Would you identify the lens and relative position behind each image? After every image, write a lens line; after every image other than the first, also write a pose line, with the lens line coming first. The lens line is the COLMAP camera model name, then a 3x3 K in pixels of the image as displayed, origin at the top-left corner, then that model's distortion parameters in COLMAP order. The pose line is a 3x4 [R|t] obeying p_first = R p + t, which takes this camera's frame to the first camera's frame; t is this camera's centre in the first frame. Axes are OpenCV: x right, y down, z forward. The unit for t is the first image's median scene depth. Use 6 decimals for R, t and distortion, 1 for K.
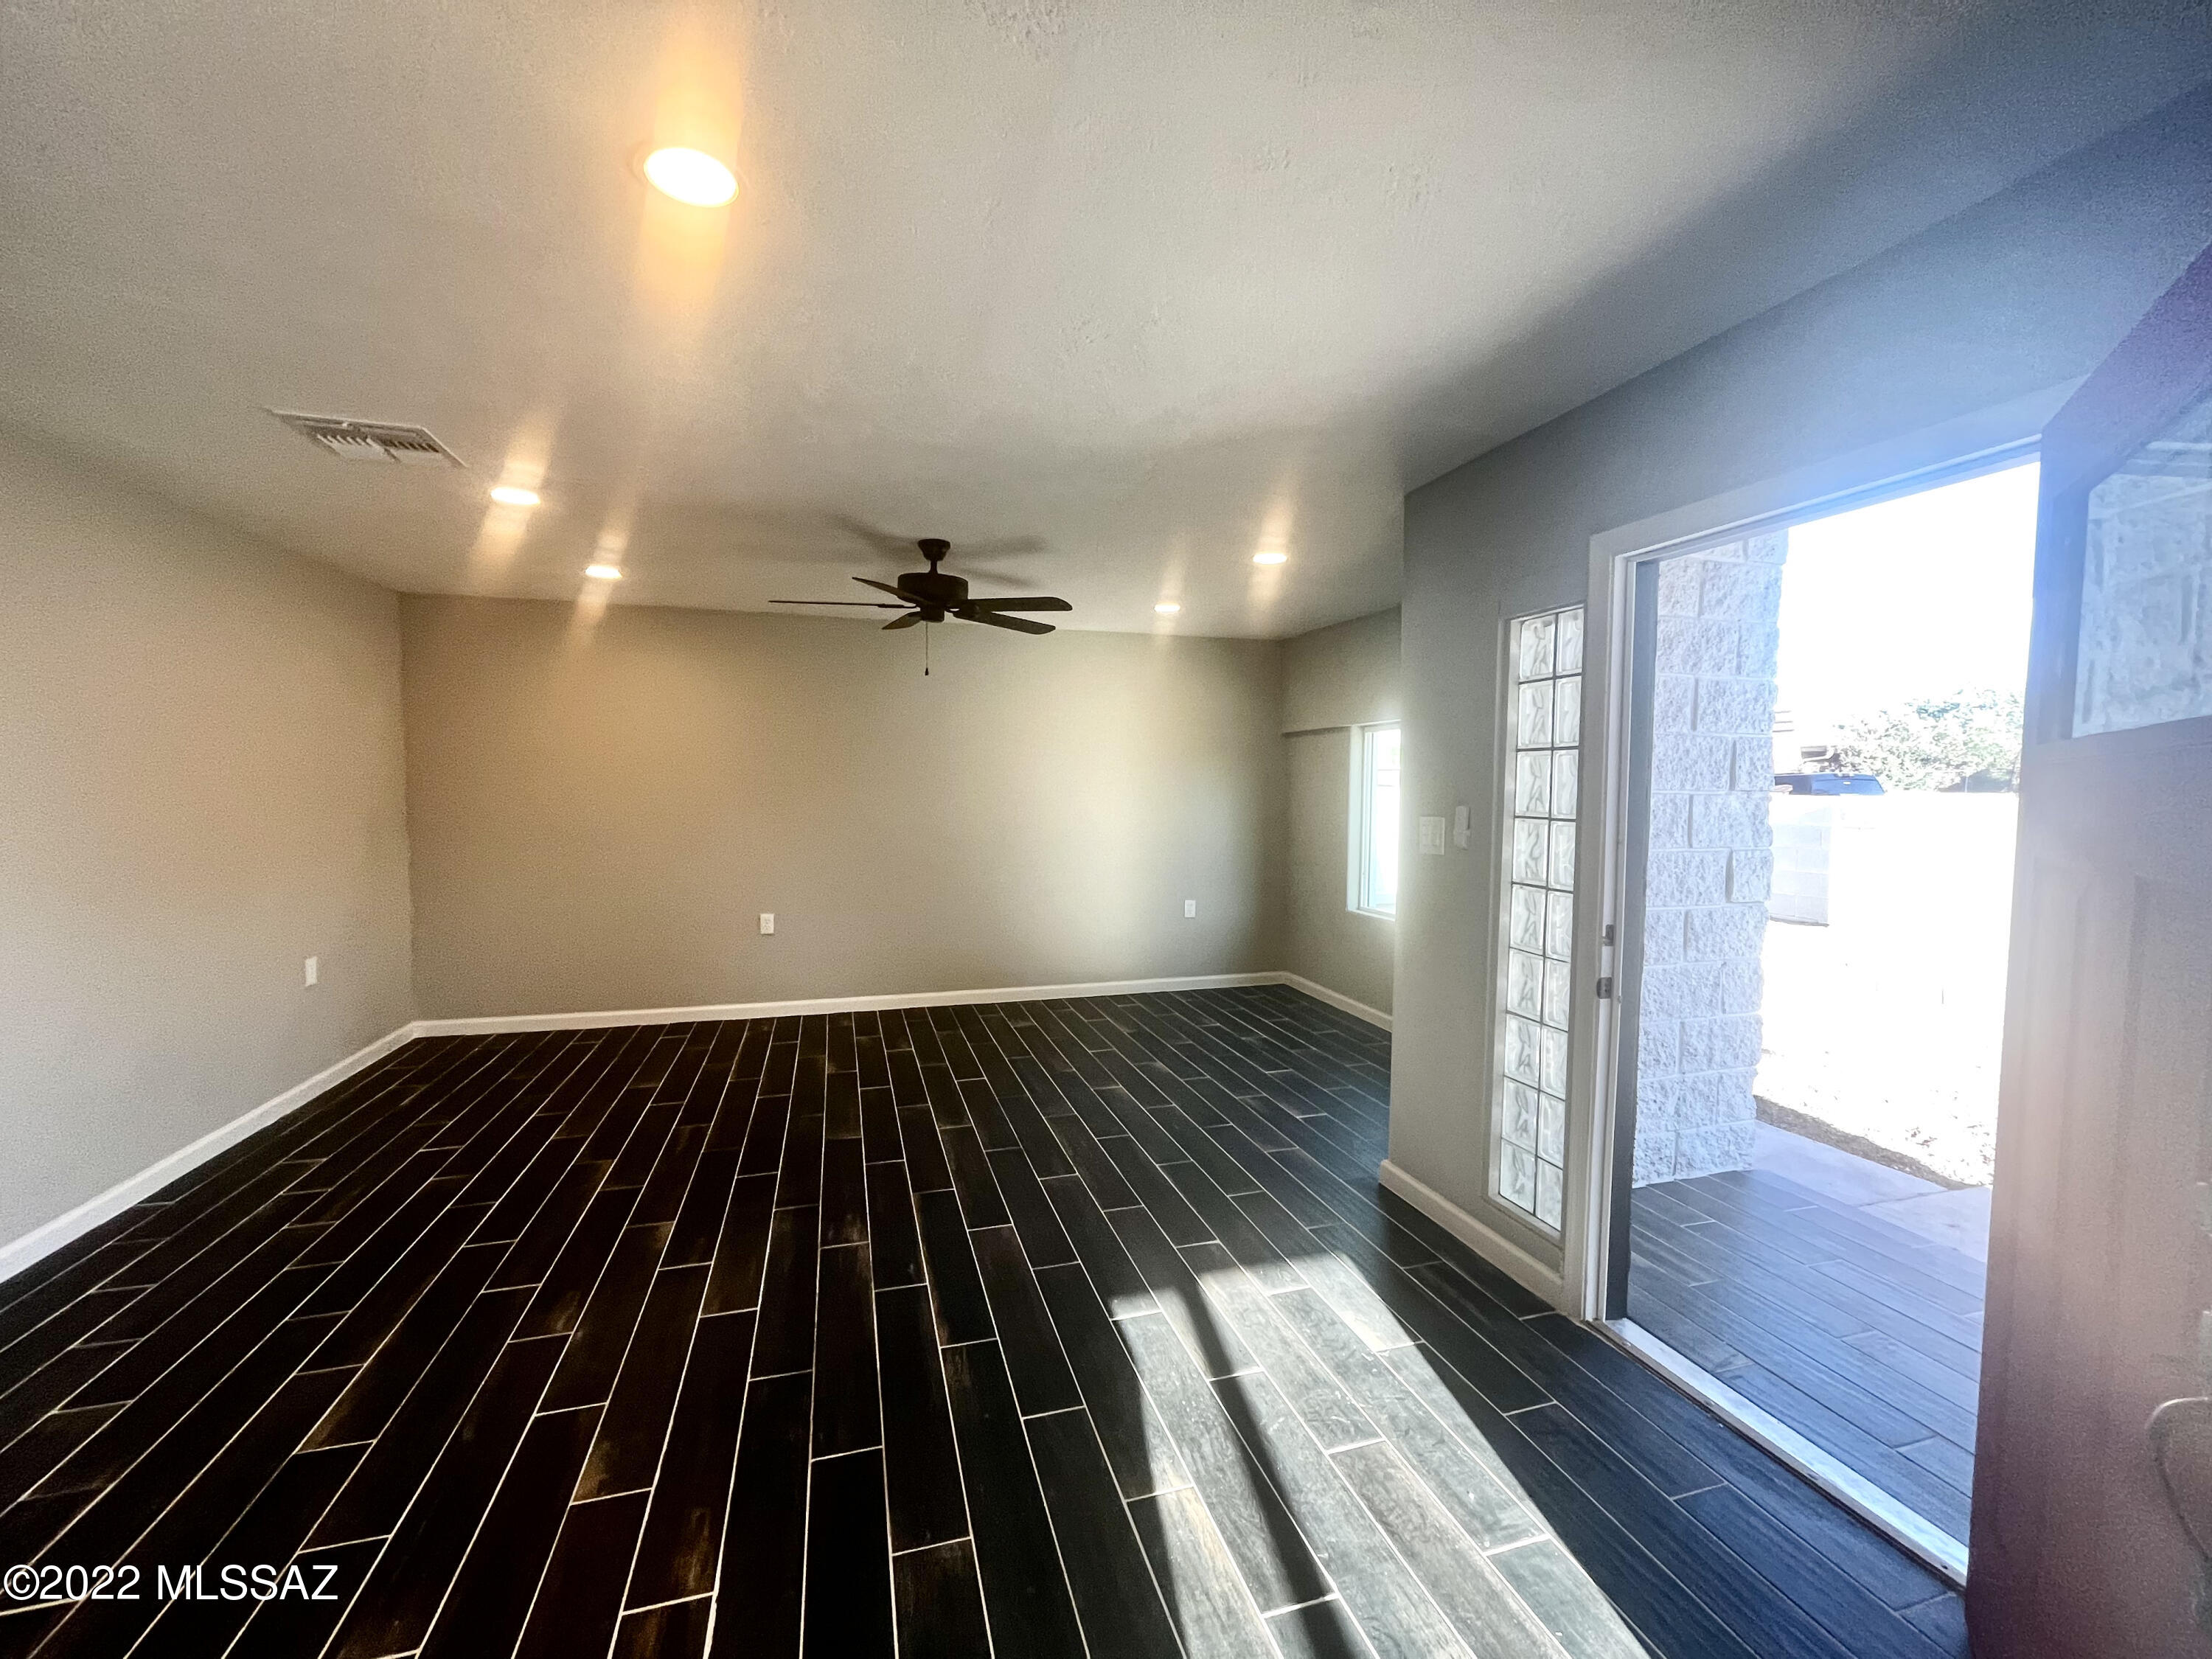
lens RADIAL K [[894.4, 0, 1110.3], [0, 894.4, 838.9], [0, 0, 1]] dist [-0.003982, 0.000356]
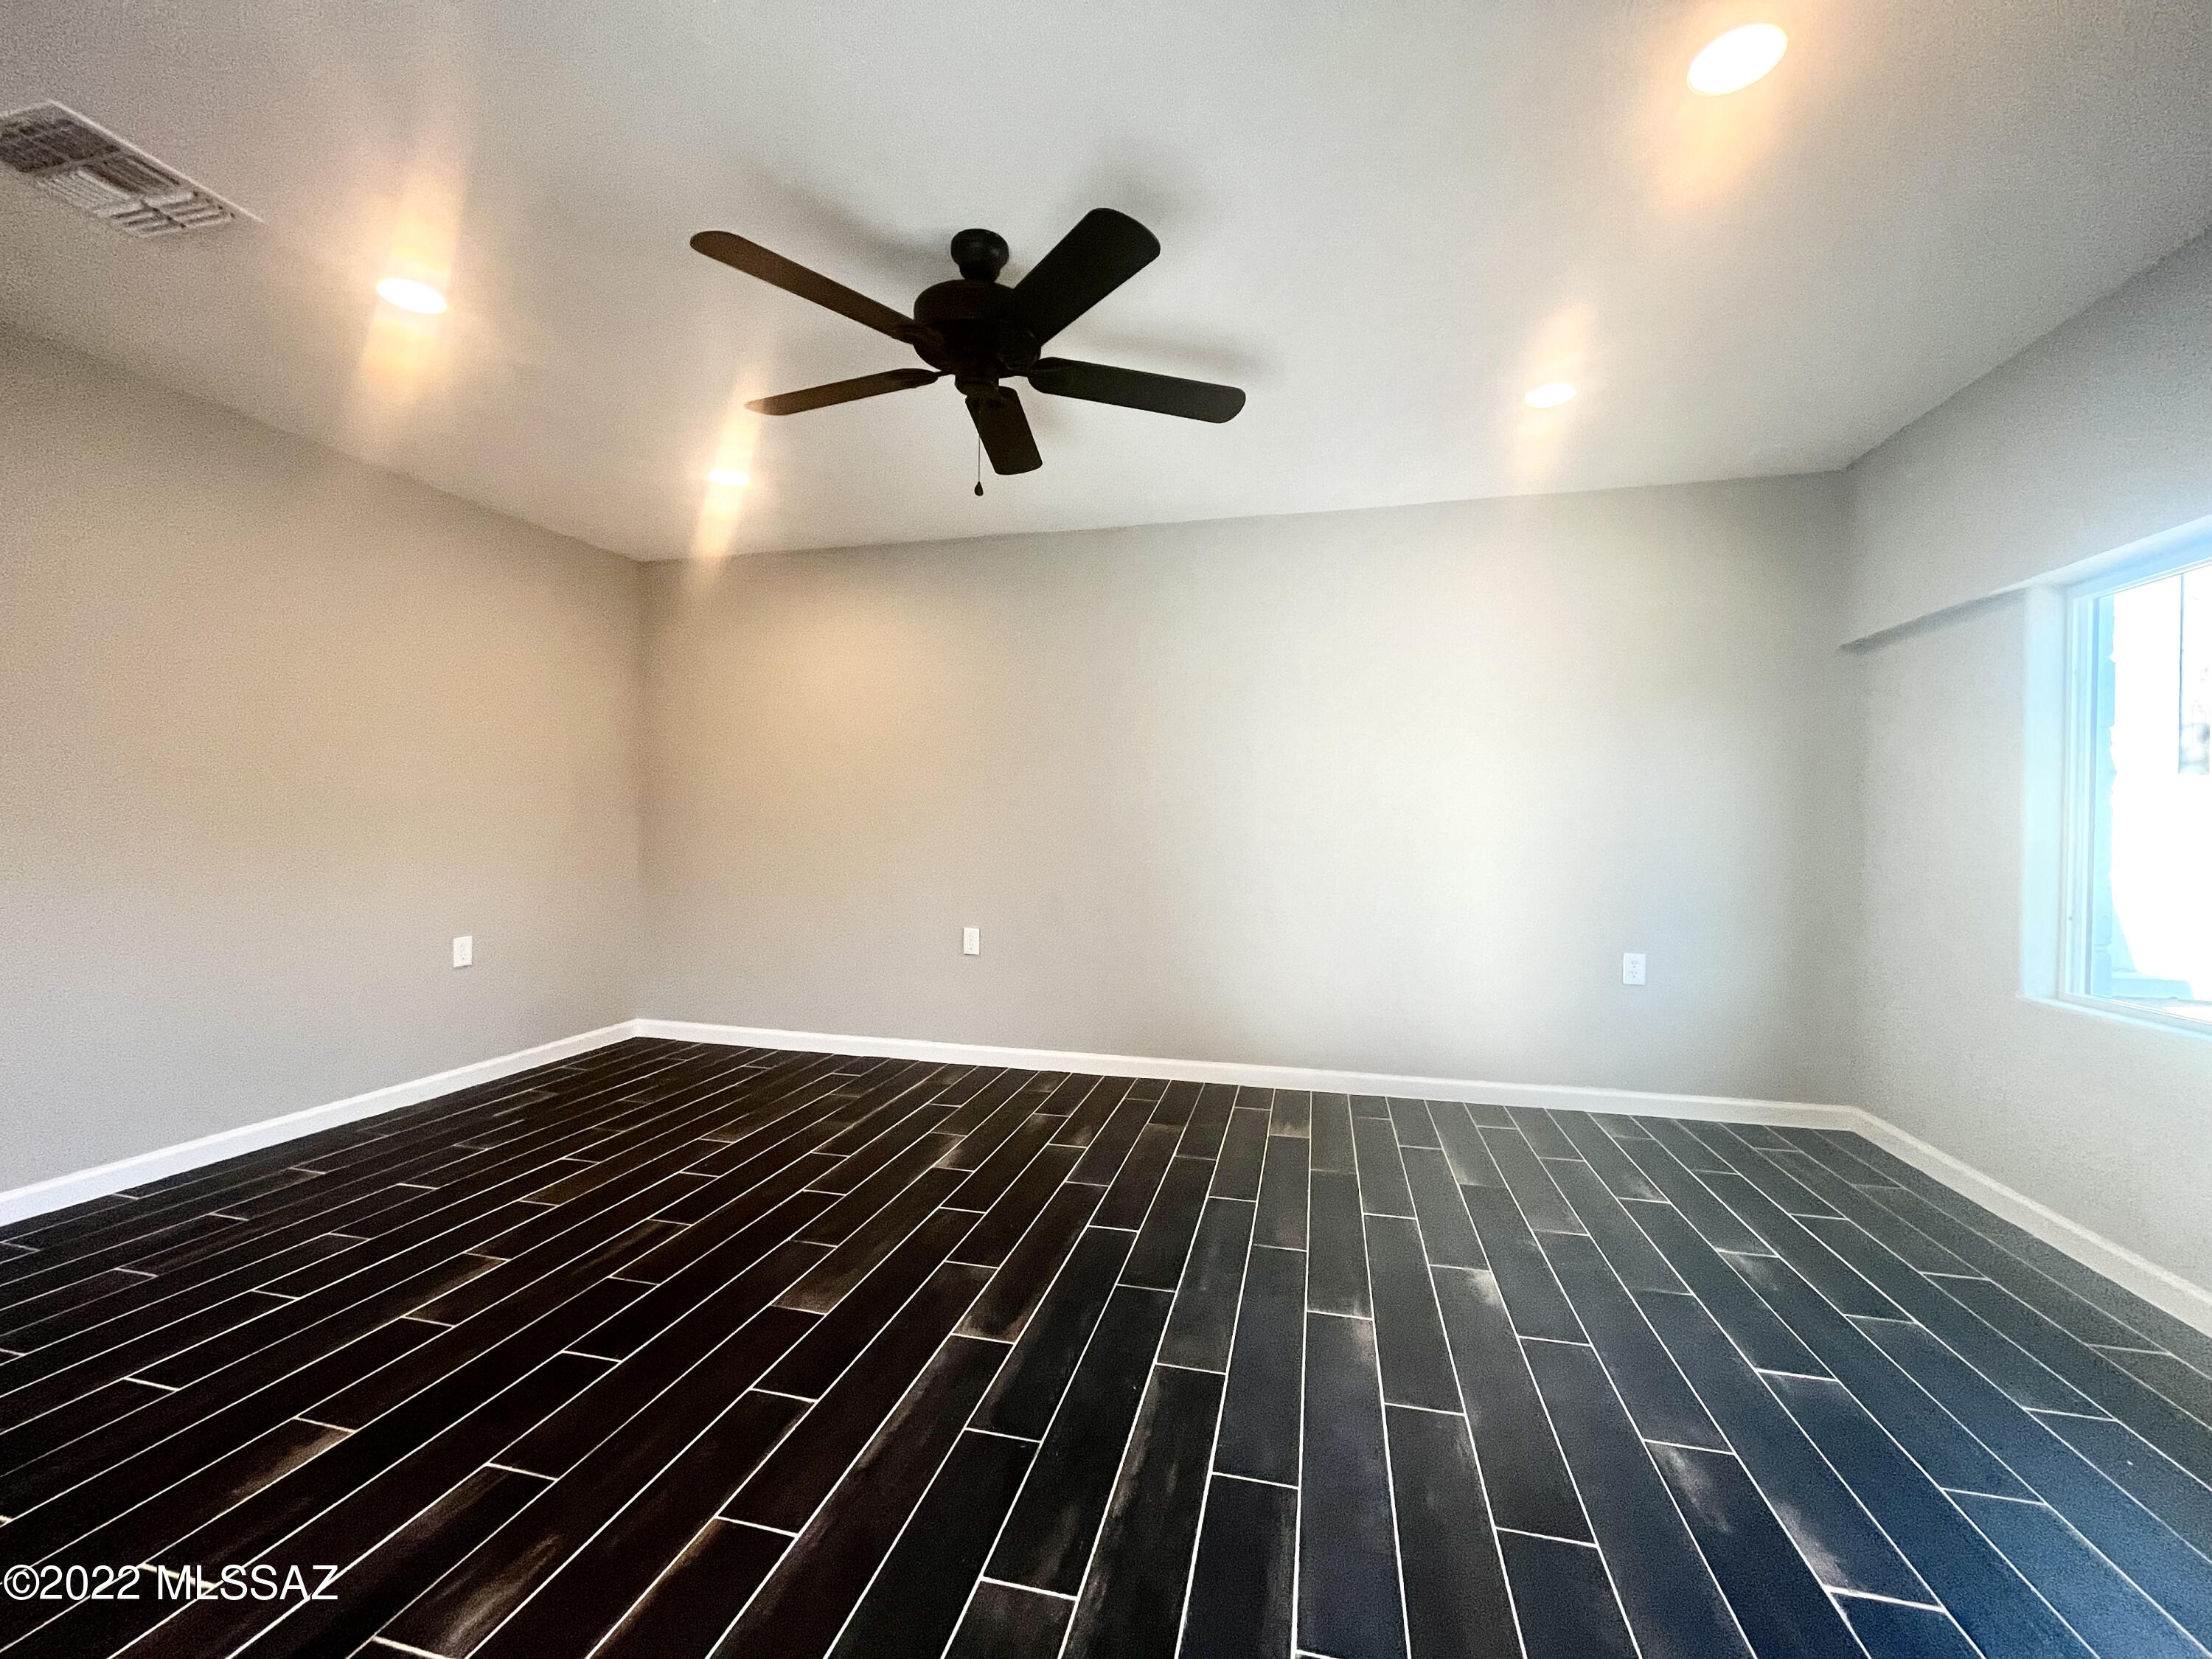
lens RADIAL K [[894.4, 0, 1101.7], [0, 894.4, 835.0], [0, 0, 1]] dist [-0.003982, 0.000356]
pose [[0.860129, 0.002627, -0.510070, 0.122862], [-0.034067, 0.998050, -0.052306, 0.049584], [0.508938, 0.062366, 0.858541, 0.487016]]
